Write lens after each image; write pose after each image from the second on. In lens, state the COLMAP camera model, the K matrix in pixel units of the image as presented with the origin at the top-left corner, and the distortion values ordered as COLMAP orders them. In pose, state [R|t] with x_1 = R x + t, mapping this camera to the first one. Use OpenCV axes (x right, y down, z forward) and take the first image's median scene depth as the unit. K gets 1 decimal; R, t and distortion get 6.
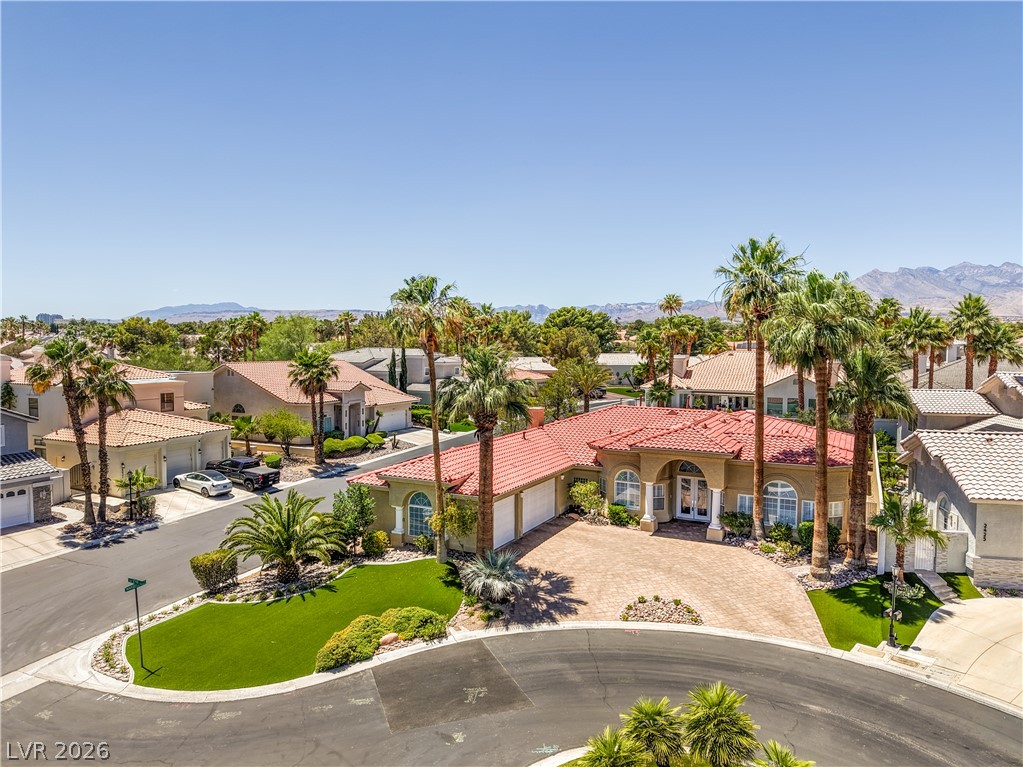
lens RADIAL K [[692.4, 0, 511.5], [0, 692.4, 383.5], [0, 0, 1]] dist [0.045800, -0.053846]
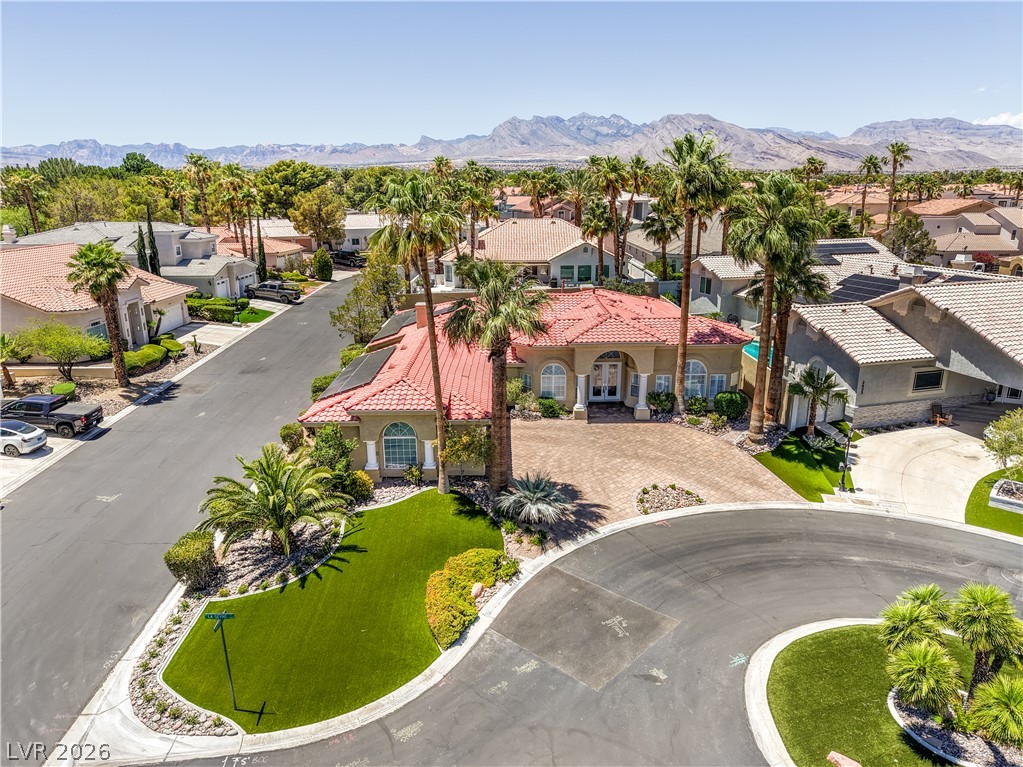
lens RADIAL K [[683.5, 0, 507.6], [0, 683.5, 383.5], [0, 0, 1]] dist [0.057429, -0.072563]
pose [[0.888511, -0.133050, 0.439143, -0.404050], [0.034327, 0.973630, 0.225535, -0.090441], [-0.457570, -0.185316, 0.869648, 0.179226]]
